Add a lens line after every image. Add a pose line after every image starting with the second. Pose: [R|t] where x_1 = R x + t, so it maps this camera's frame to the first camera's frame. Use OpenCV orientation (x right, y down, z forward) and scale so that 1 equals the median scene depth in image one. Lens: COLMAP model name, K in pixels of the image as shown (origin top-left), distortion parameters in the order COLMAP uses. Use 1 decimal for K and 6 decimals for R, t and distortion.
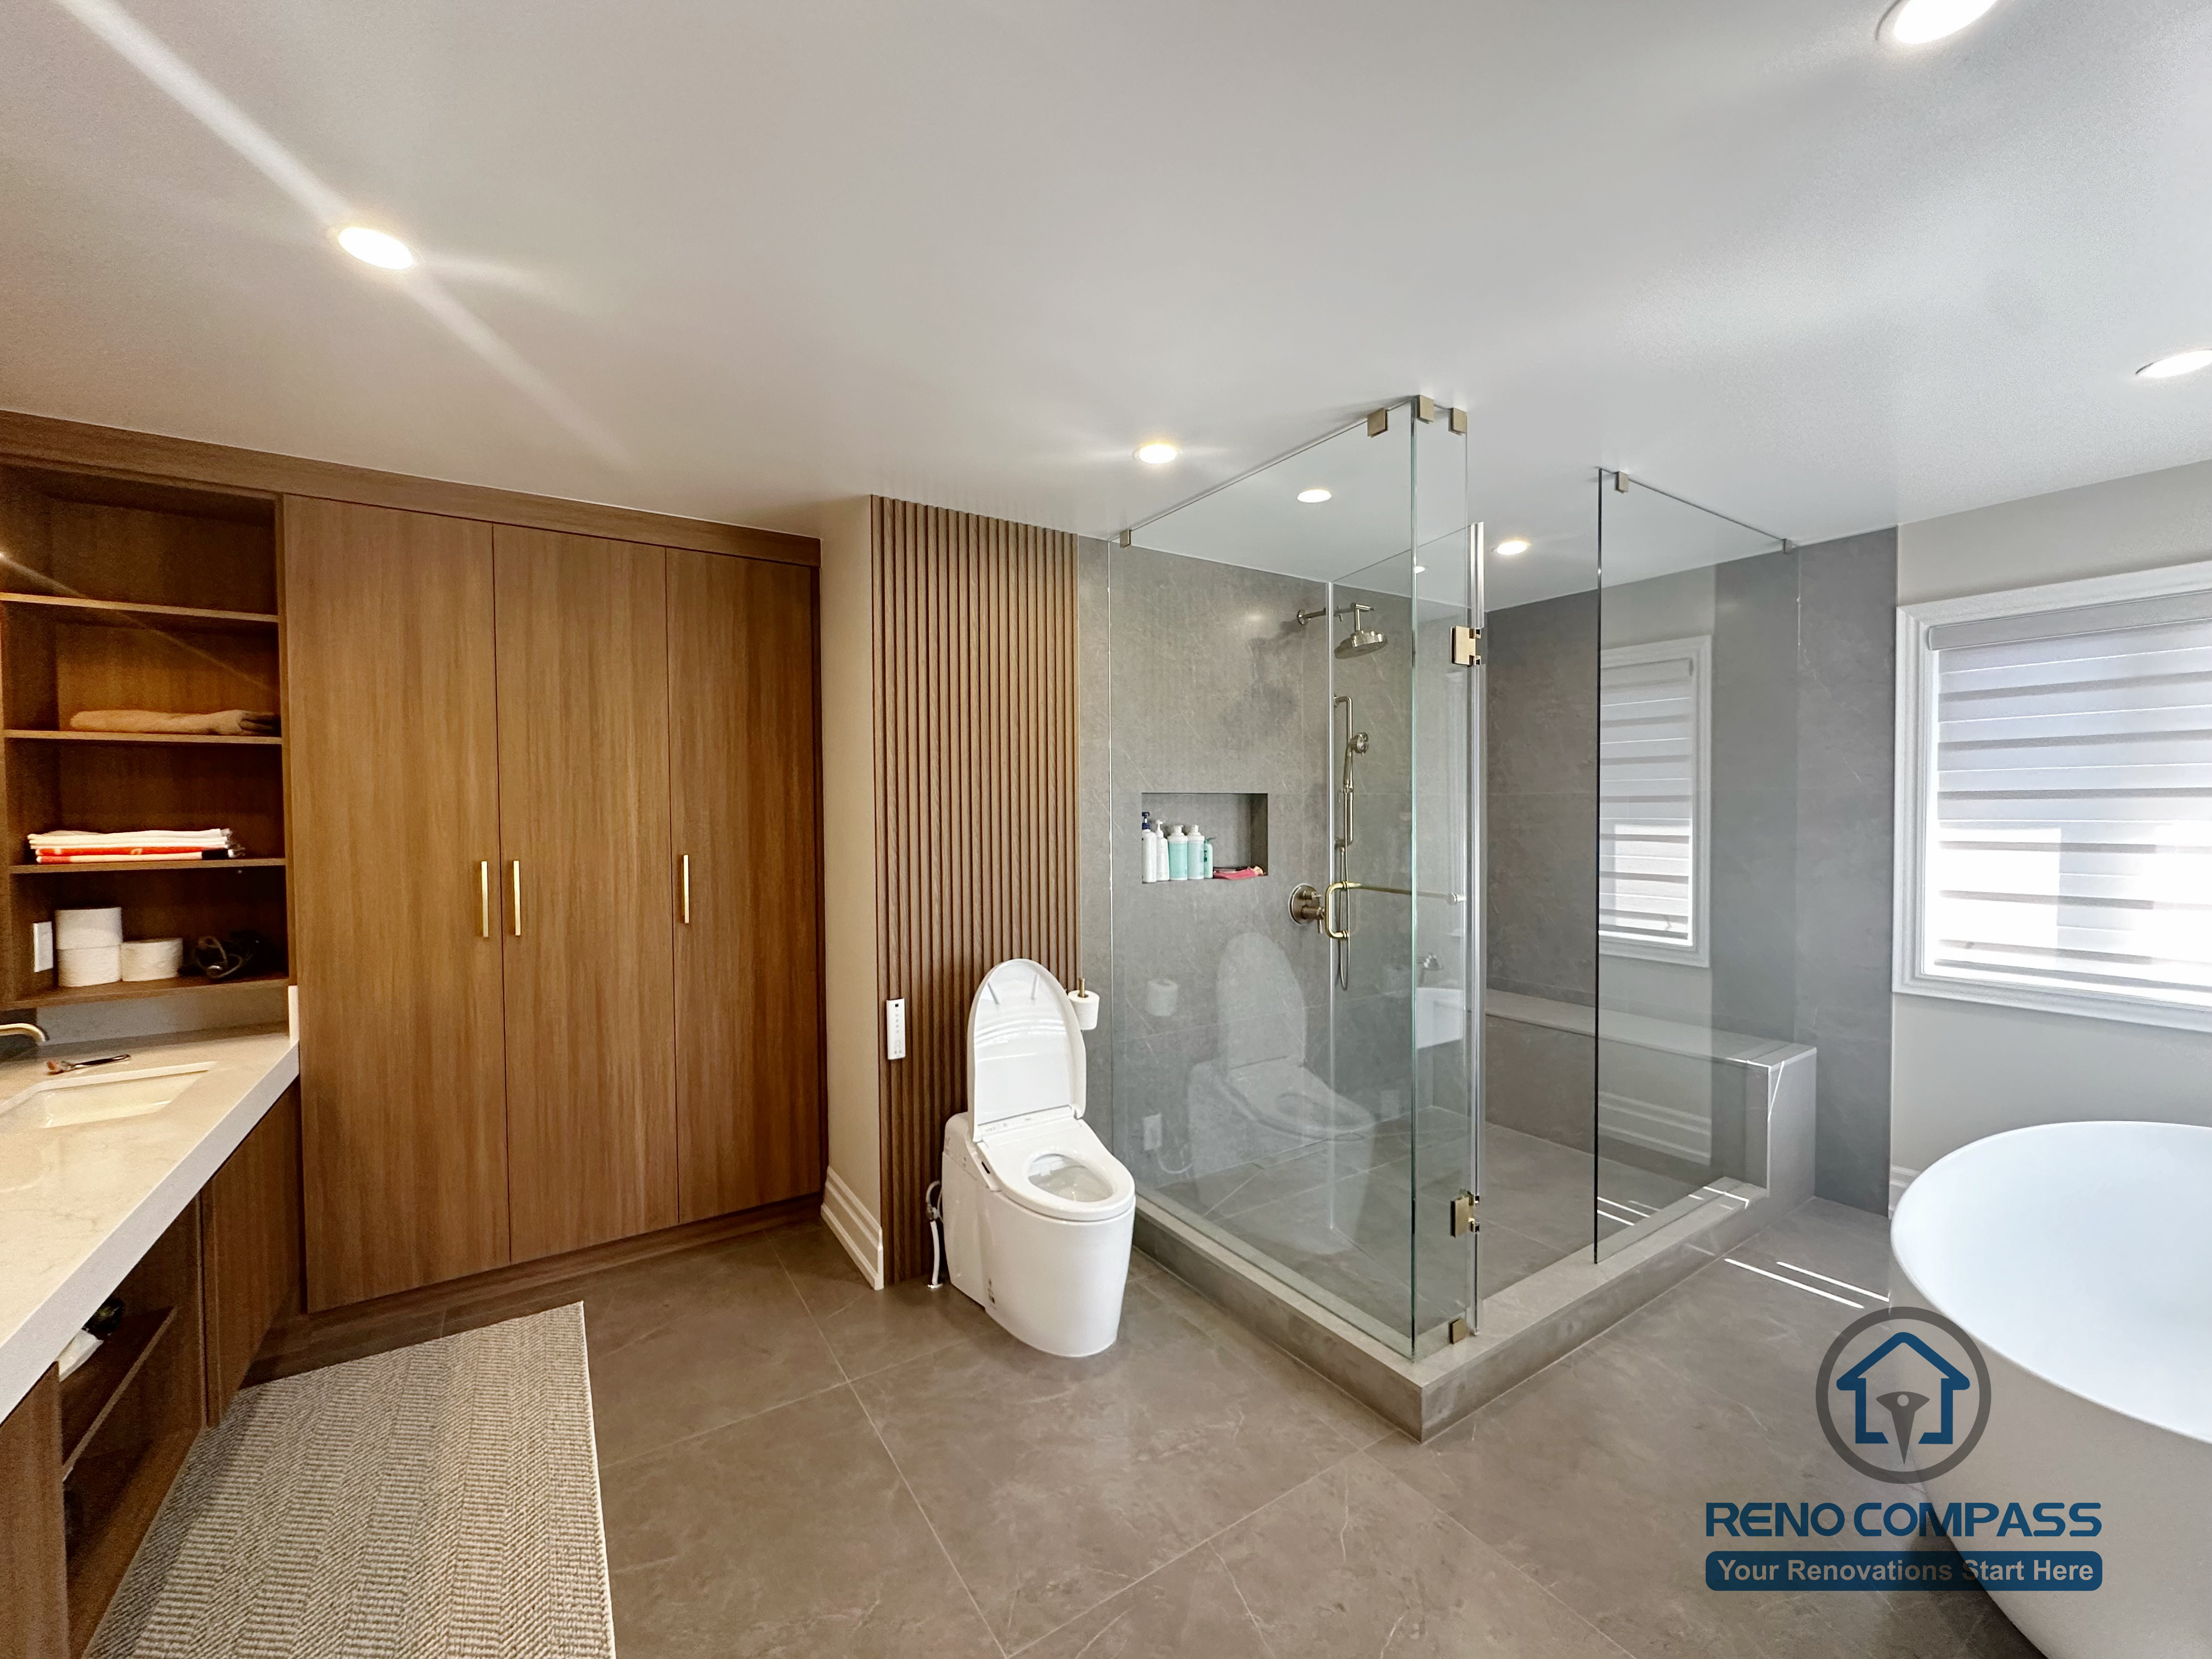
lens RADIAL K [[885.3, 0, 1104.8], [0, 885.3, 829.3], [0, 0, 1]] dist [-0.005876, 0.001058]
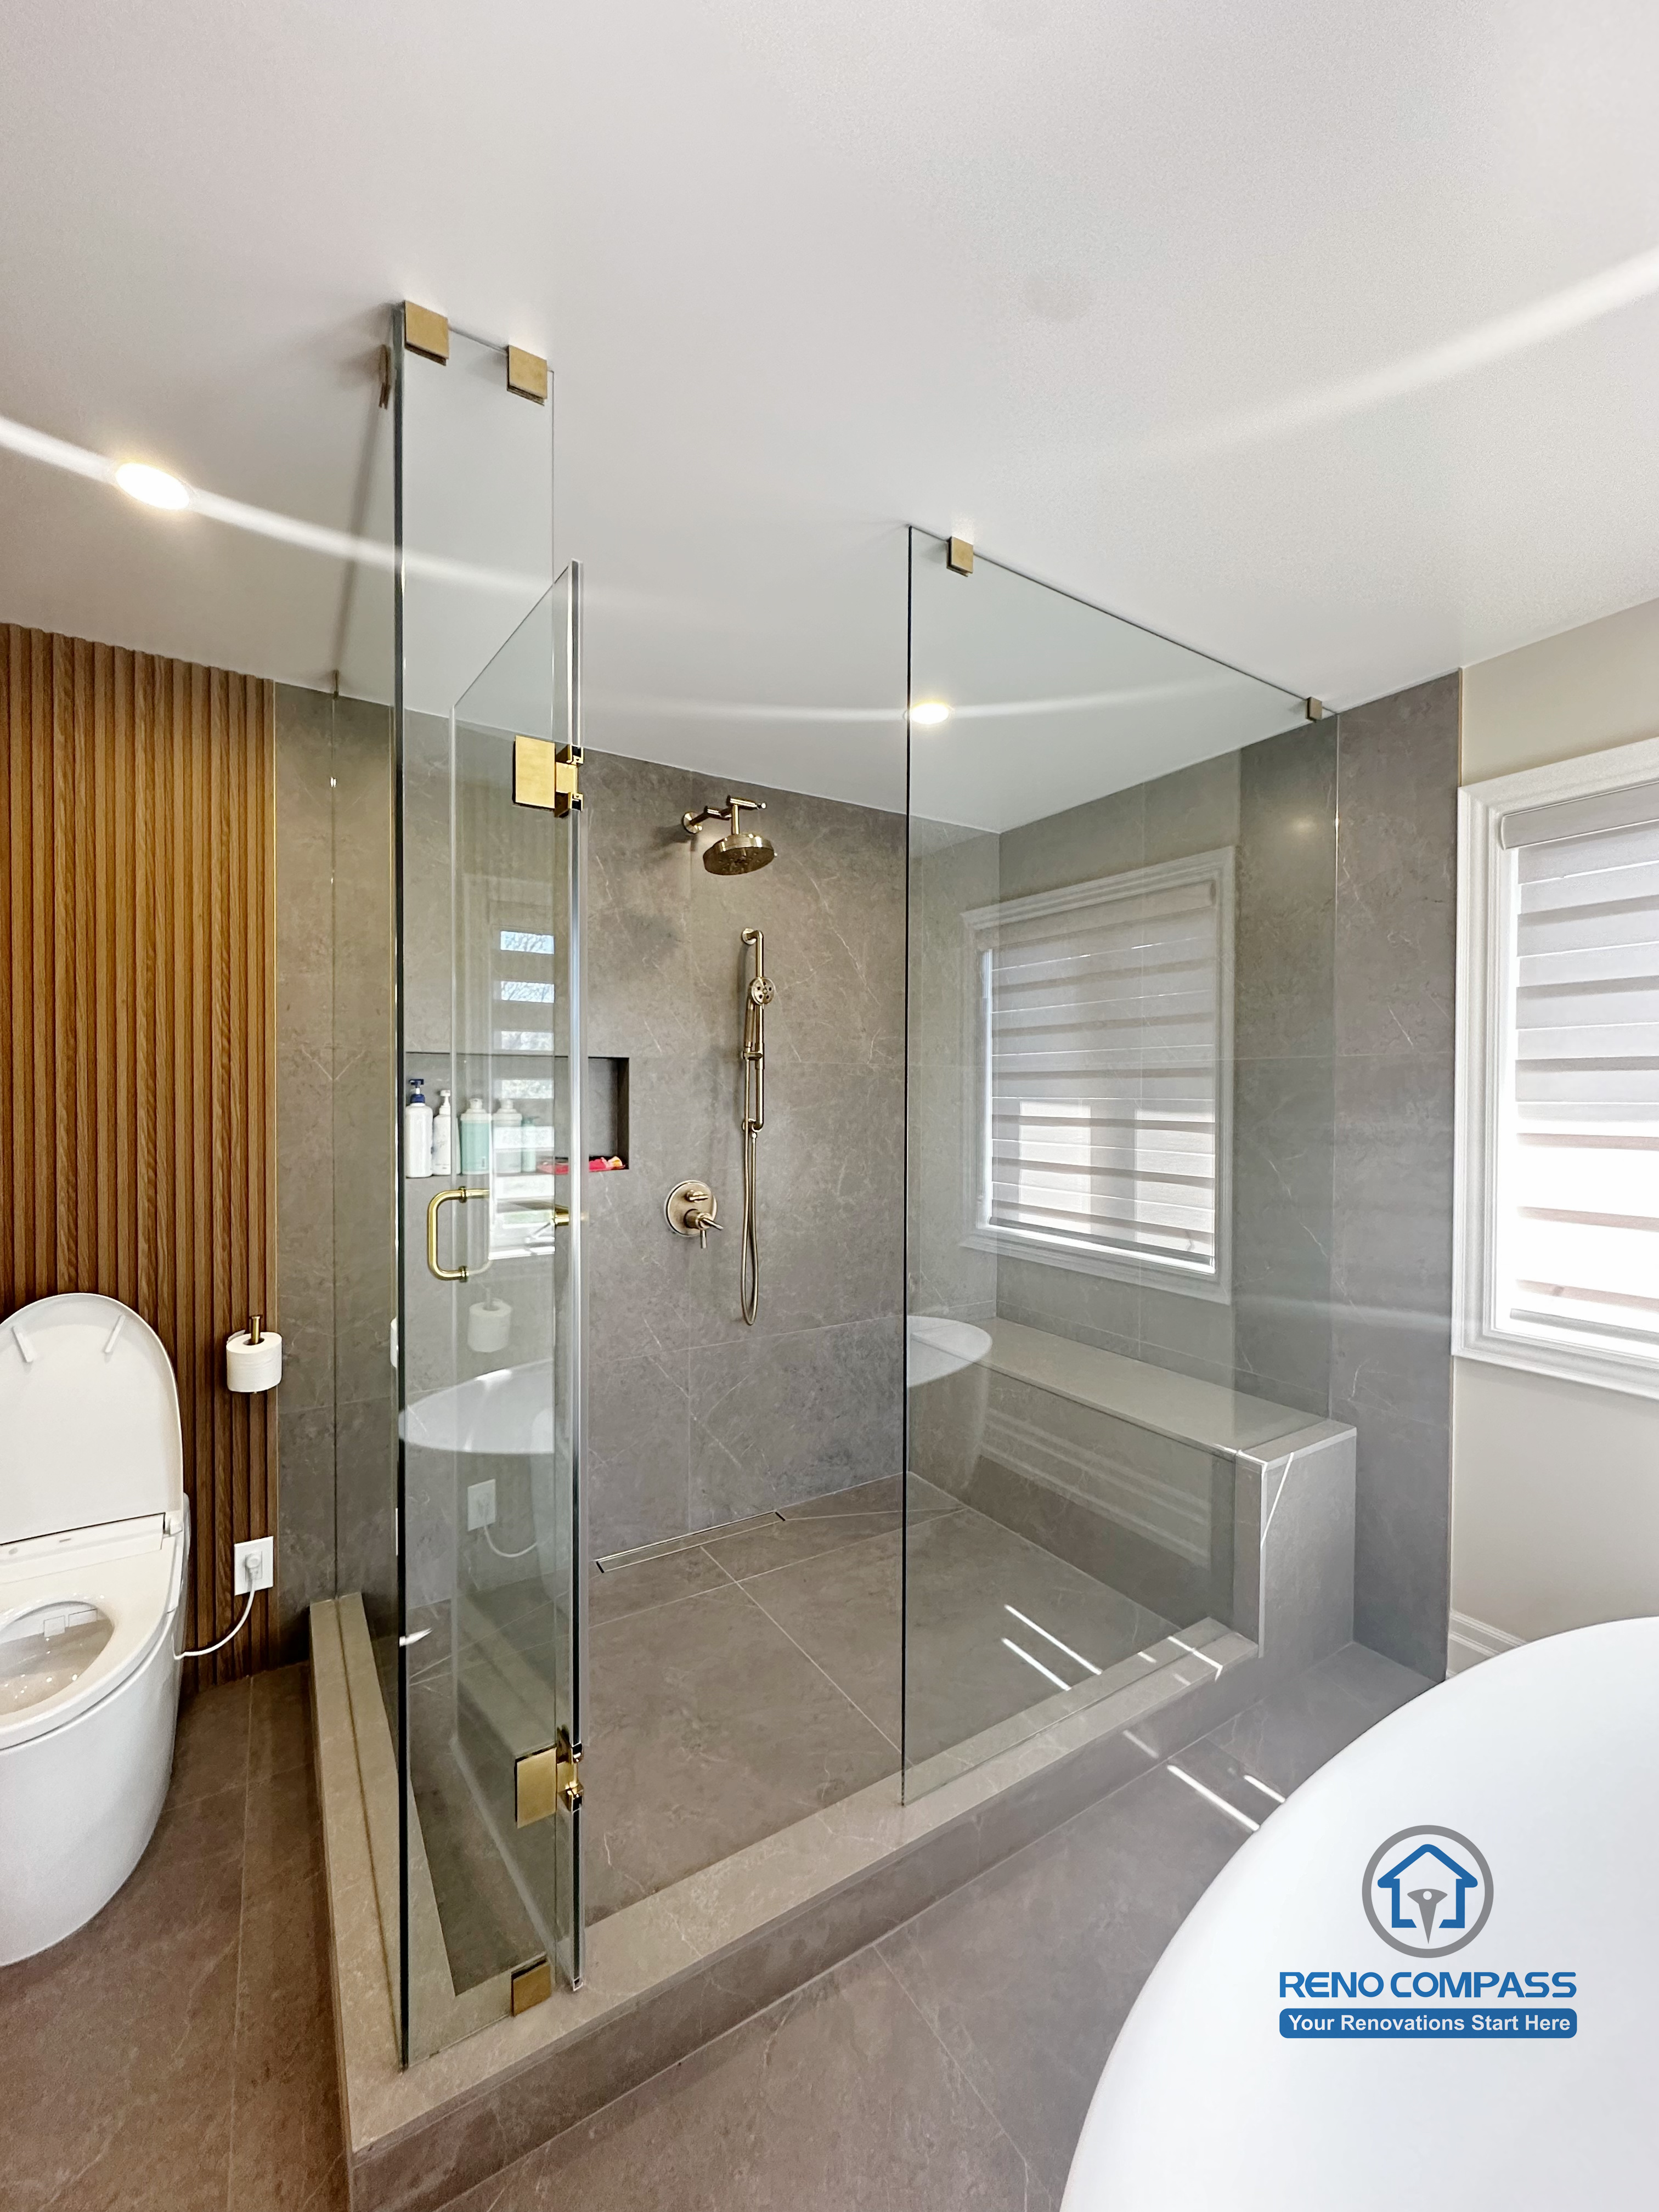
lens RADIAL K [[885.3, 0, 831.4], [0, 885.3, 1106.1], [0, 0, 1]] dist [-0.005876, 0.001058]
pose [[0.999780, 0.012061, -0.017158, 0.467112], [-0.012242, 0.999871, -0.010446, 0.006723], [0.017030, 0.010653, 0.999798, 0.341429]]
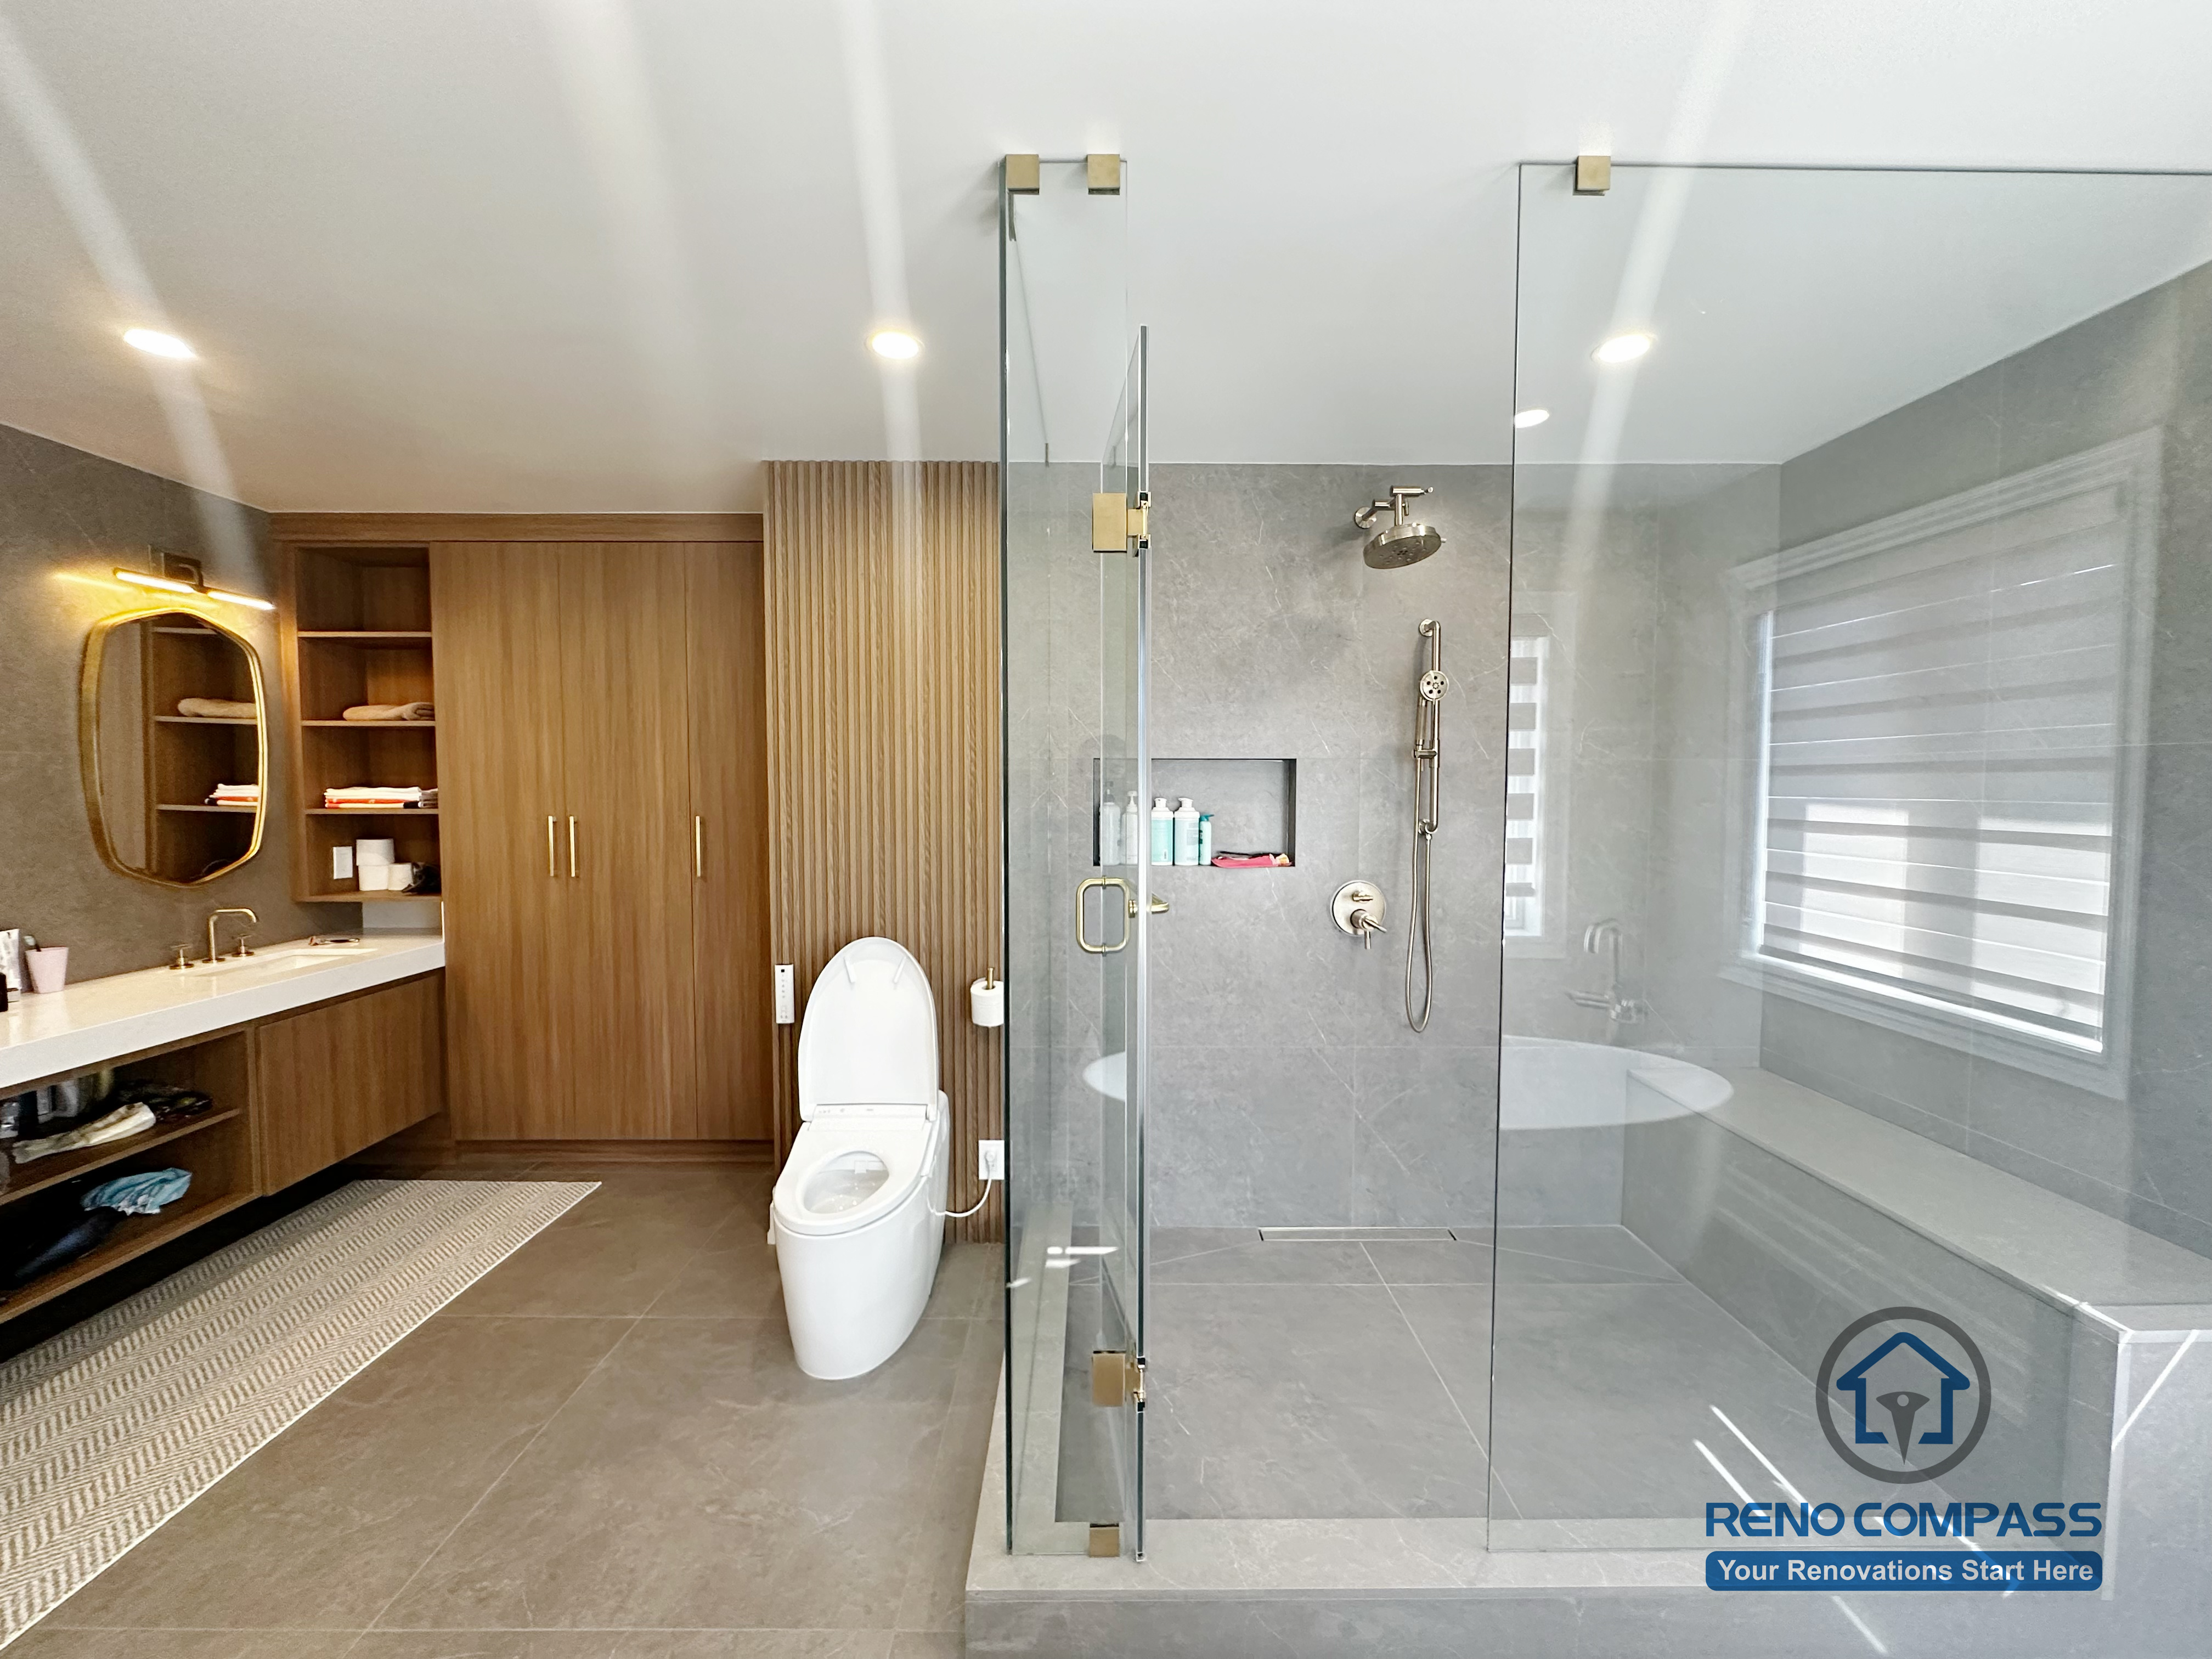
lens RADIAL K [[885.3, 0, 1104.1], [0, 885.3, 829.5], [0, 0, 1]] dist [-0.005876, 0.001058]
pose [[0.840403, 0.035327, -0.540809, 0.586462], [-0.021222, 0.999253, 0.032296, -0.001043], [0.541546, -0.015664, 0.840525, 0.343749]]
